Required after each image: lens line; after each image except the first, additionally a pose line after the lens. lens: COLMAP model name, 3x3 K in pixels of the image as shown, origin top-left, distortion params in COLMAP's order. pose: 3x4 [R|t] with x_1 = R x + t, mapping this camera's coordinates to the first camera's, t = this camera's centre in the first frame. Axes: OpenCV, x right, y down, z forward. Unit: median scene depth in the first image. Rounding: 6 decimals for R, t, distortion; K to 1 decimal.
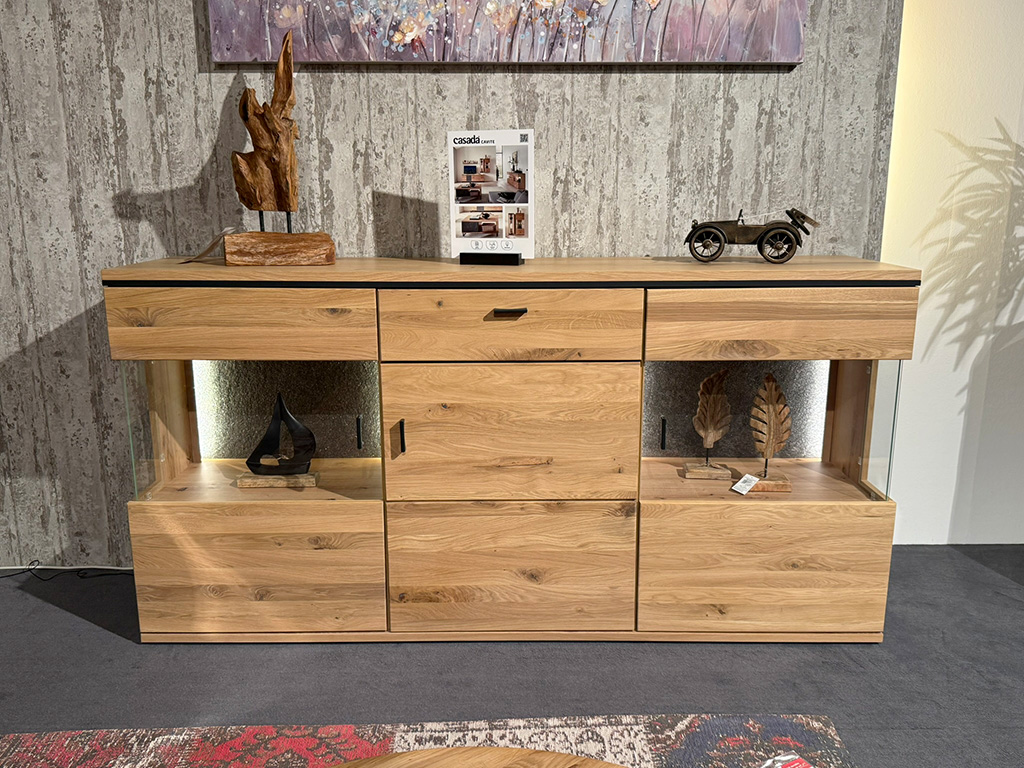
lens RADIAL K [[859.6, 0, 529.3], [0, 859.6, 388.1], [0, 0, 1]] dist [0.066046, -0.100236]
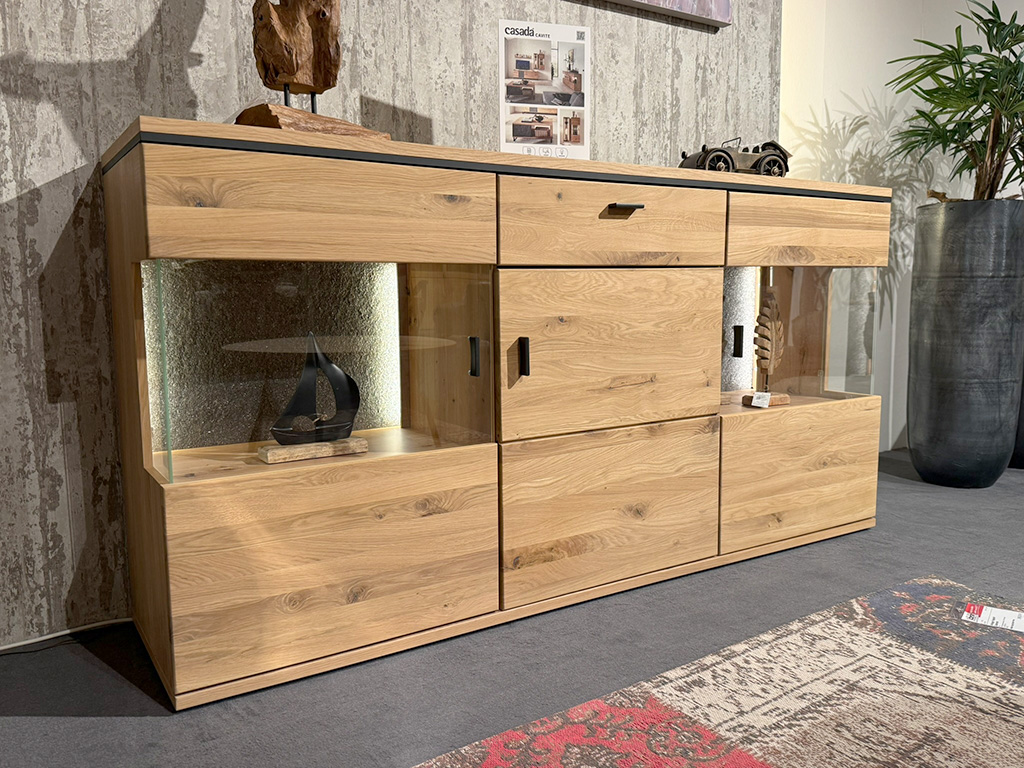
lens RADIAL K [[815.9, 0, 516.3], [0, 815.9, 392.0], [0, 0, 1]] dist [0.018878, -0.030417]
pose [[0.845332, -0.075994, 0.528809, -0.542410], [0.127327, 0.989966, -0.061274, 0.129857], [-0.518846, 0.119129, 0.846526, 0.329052]]
